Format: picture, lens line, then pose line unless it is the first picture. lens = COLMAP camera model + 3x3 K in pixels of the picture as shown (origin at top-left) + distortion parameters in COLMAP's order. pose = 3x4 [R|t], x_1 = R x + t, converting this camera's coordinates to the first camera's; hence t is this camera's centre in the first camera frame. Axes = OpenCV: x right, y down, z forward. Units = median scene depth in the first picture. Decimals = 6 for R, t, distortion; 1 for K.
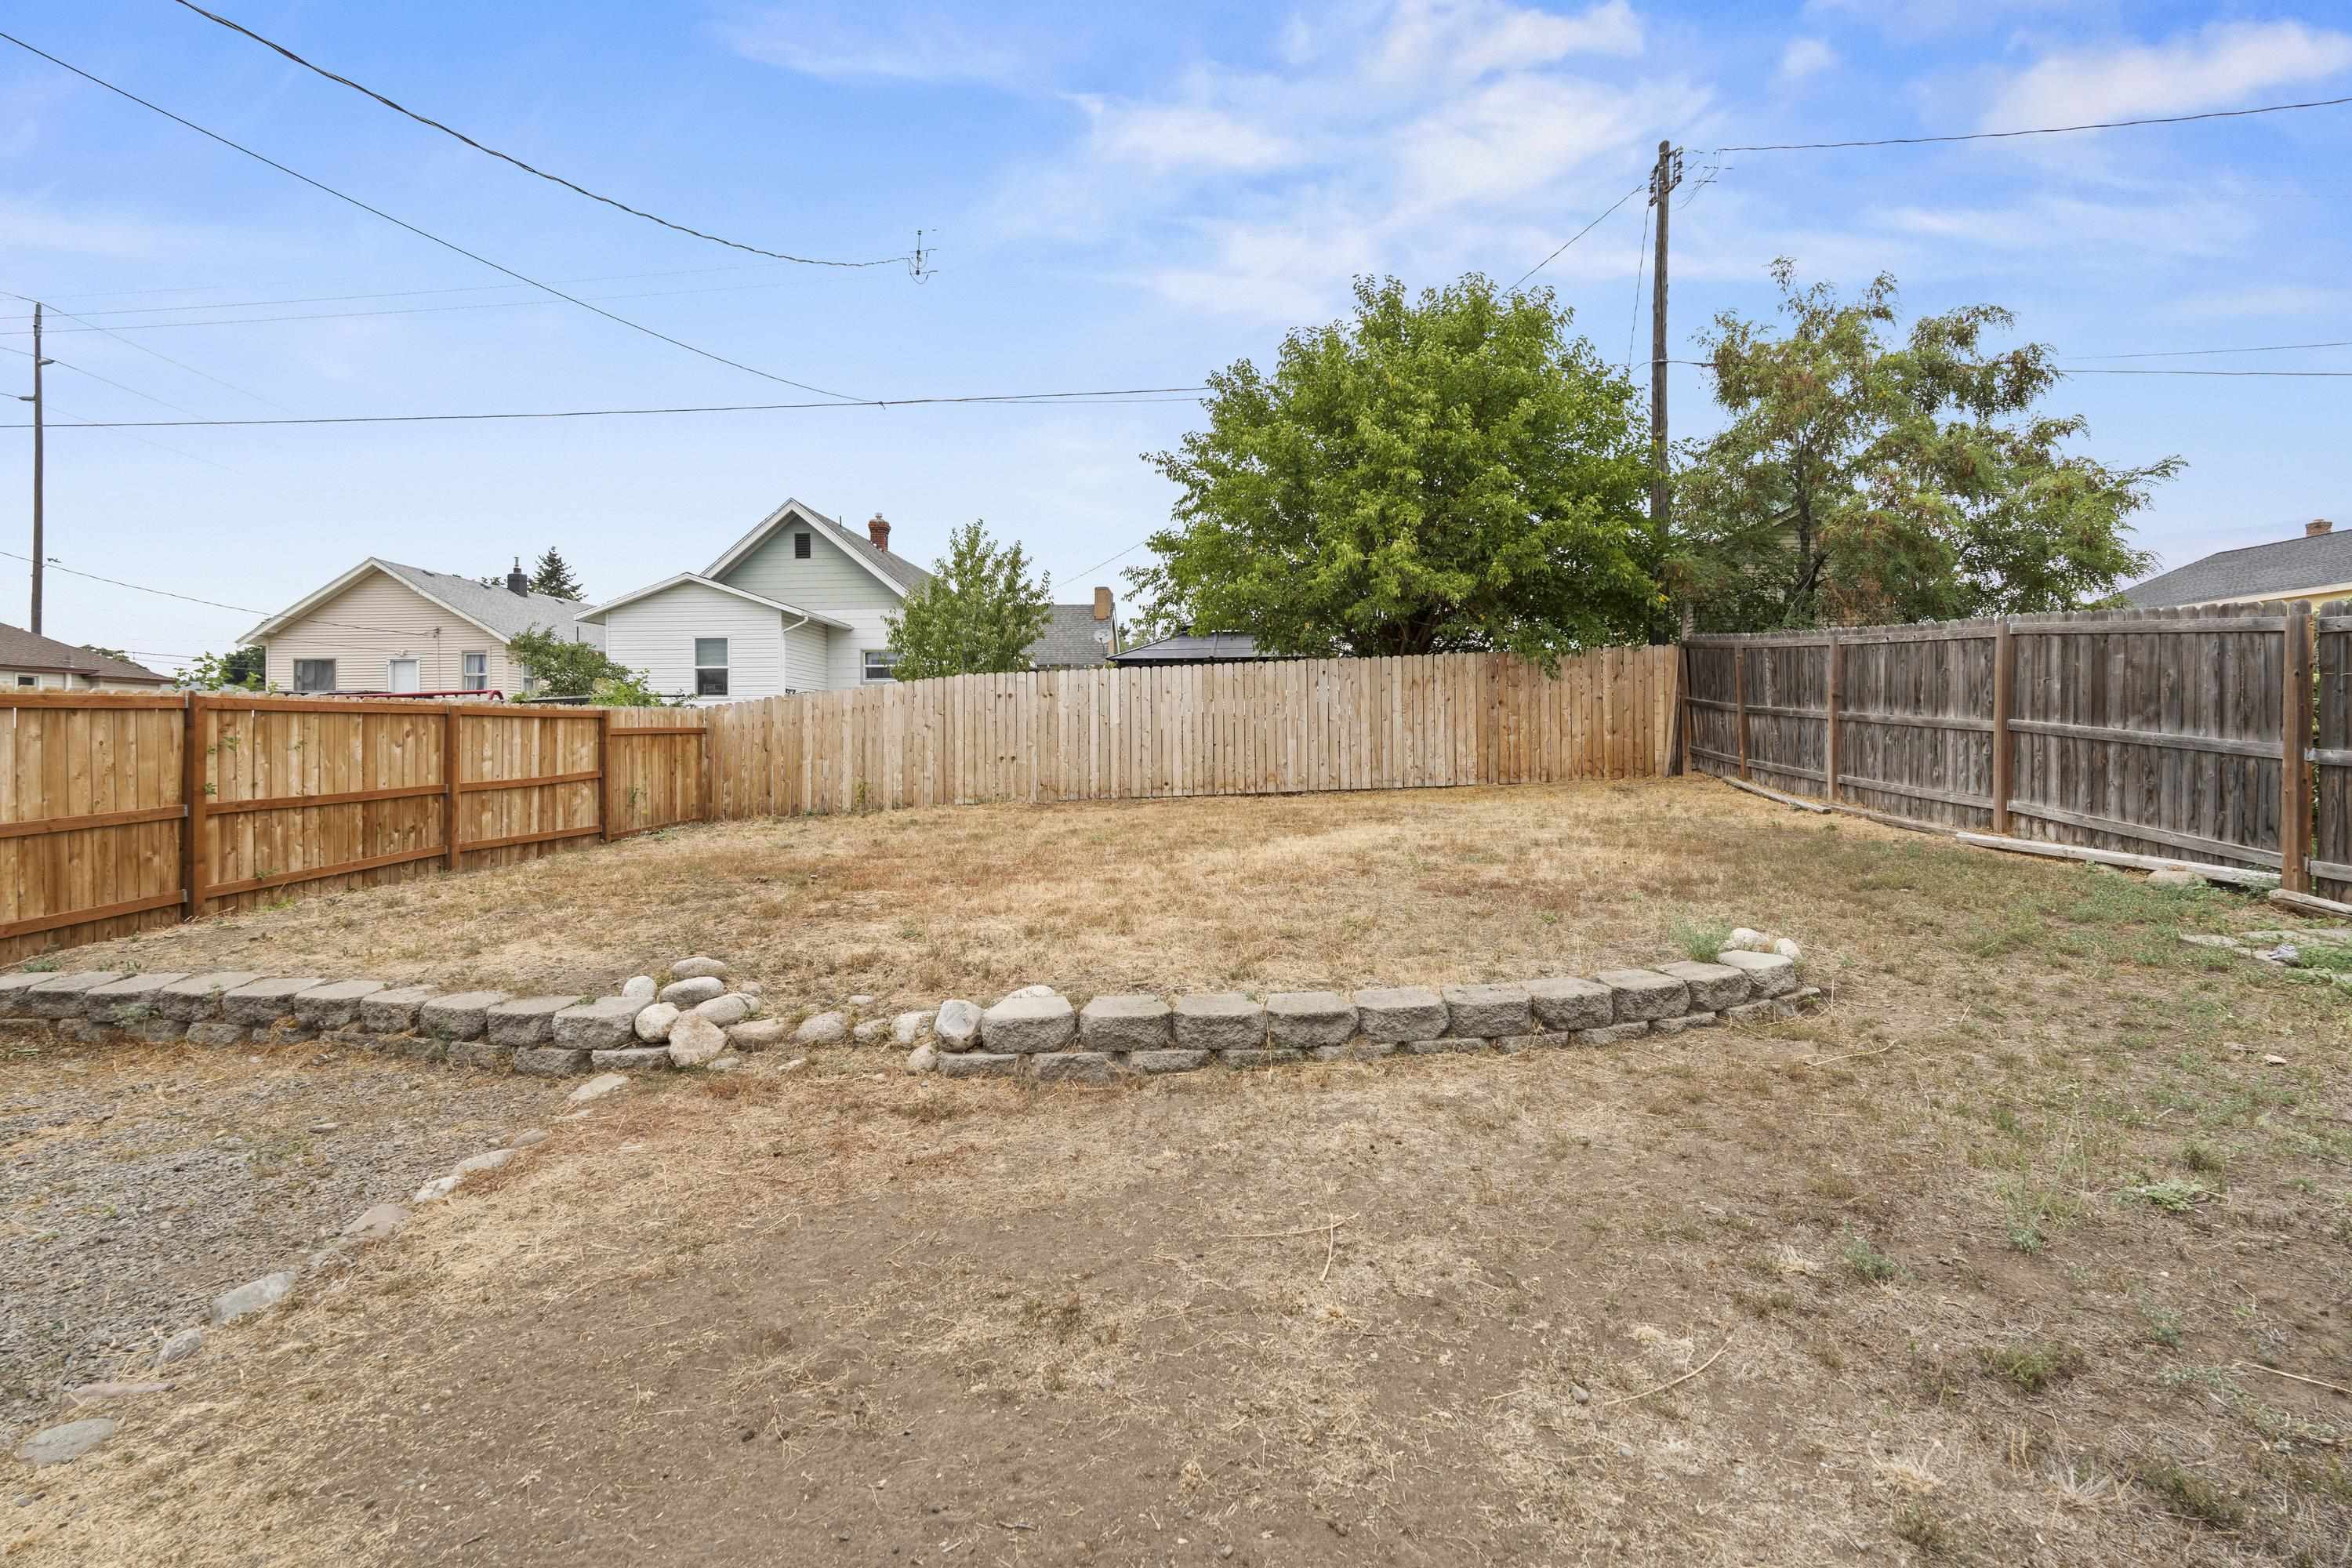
lens RADIAL K [[1037.9, 0, 1180.0], [0, 1037.9, 723.8], [0, 0, 1]] dist [-0.000160, 0.000070]
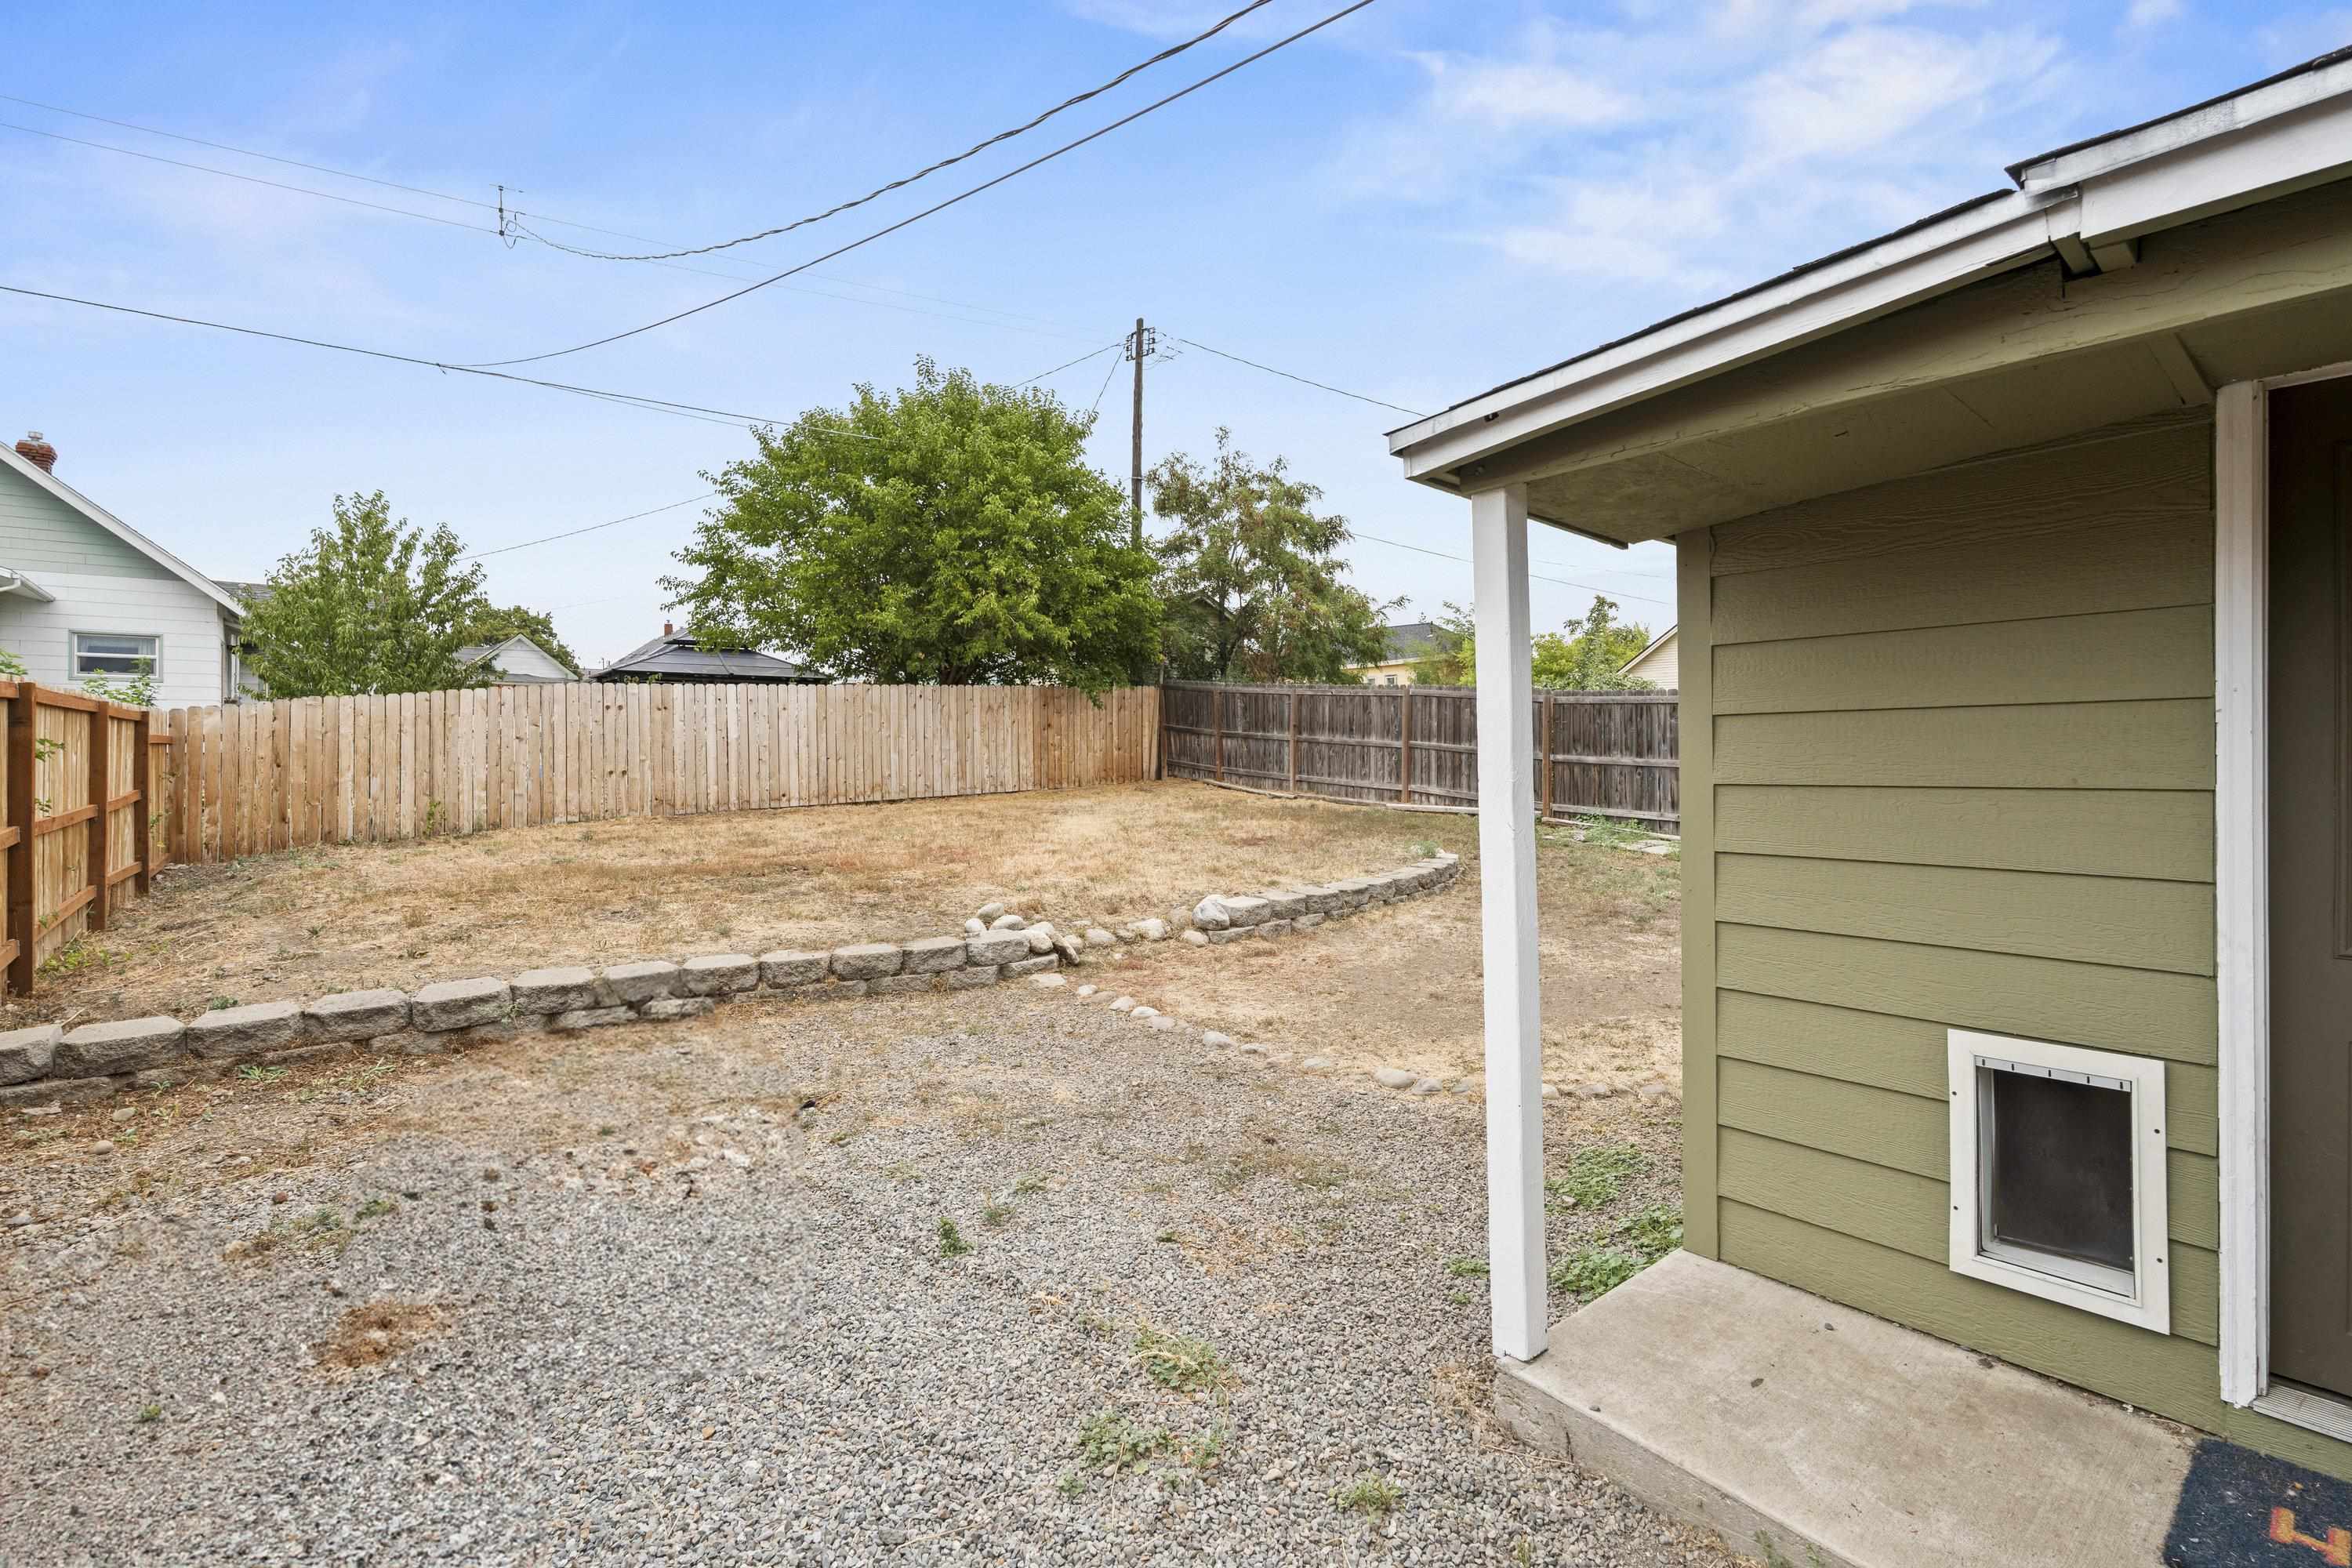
lens RADIAL K [[1044.3, 0, 1180.6], [0, 1044.3, 737.8], [0, 0, 1]] dist [-0.000638, 0.000196]
pose [[0.745872, 0.012516, 0.665972, -0.438889], [-0.007564, 0.999918, -0.010320, 0.007344], [-0.666047, 0.002660, 0.745905, -0.068648]]
